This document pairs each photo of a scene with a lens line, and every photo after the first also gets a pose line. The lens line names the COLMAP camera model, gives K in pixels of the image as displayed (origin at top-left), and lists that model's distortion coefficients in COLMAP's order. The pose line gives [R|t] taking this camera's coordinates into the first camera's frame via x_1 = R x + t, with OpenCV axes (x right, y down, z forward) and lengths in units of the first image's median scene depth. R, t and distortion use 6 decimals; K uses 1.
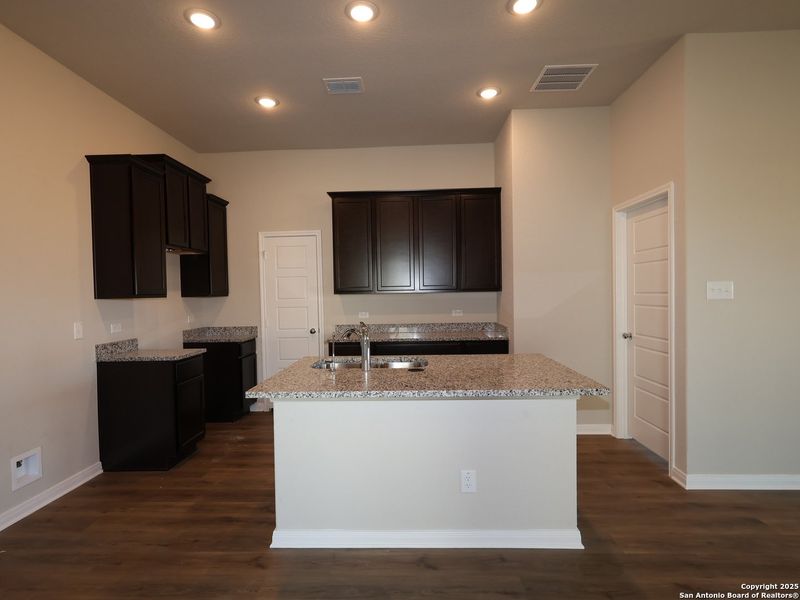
lens RADIAL K [[417.5, 0, 397.2], [0, 417.5, 302.6], [0, 0, 1]] dist [-0.002149, 0.000596]
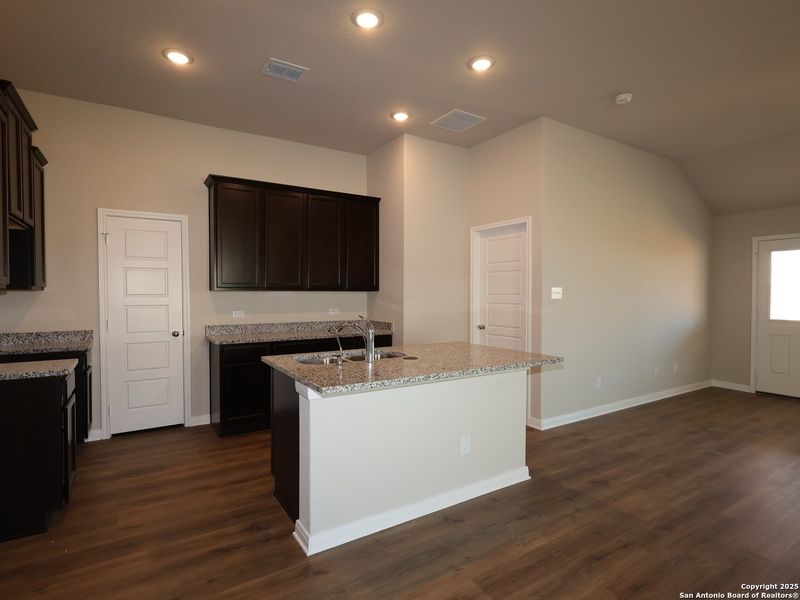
lens RADIAL K [[417.5, 0, 397.2], [0, 417.5, 302.6], [0, 0, 1]] dist [-0.002149, 0.000596]
pose [[0.826083, 0.007664, 0.563496, -0.447665], [-0.002790, 0.999951, -0.009510, 0.017515], [-0.563541, 0.006284, 0.826064, 0.072501]]
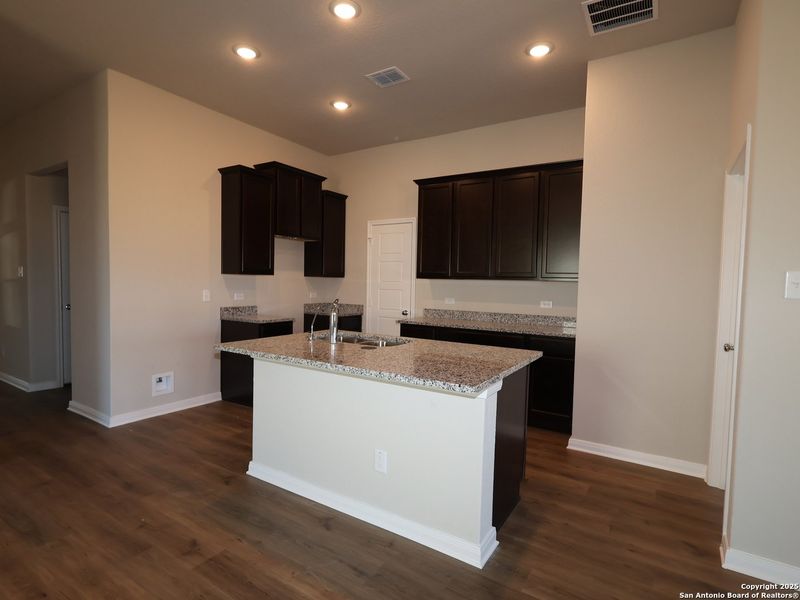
lens RADIAL K [[417.5, 0, 397.2], [0, 417.5, 302.6], [0, 0, 1]] dist [-0.002149, 0.000596]
pose [[0.862845, 0.063174, -0.501505, 0.453984], [-0.051053, 0.997977, 0.037877, 0.004390], [0.502884, -0.007078, 0.864325, 0.101101]]
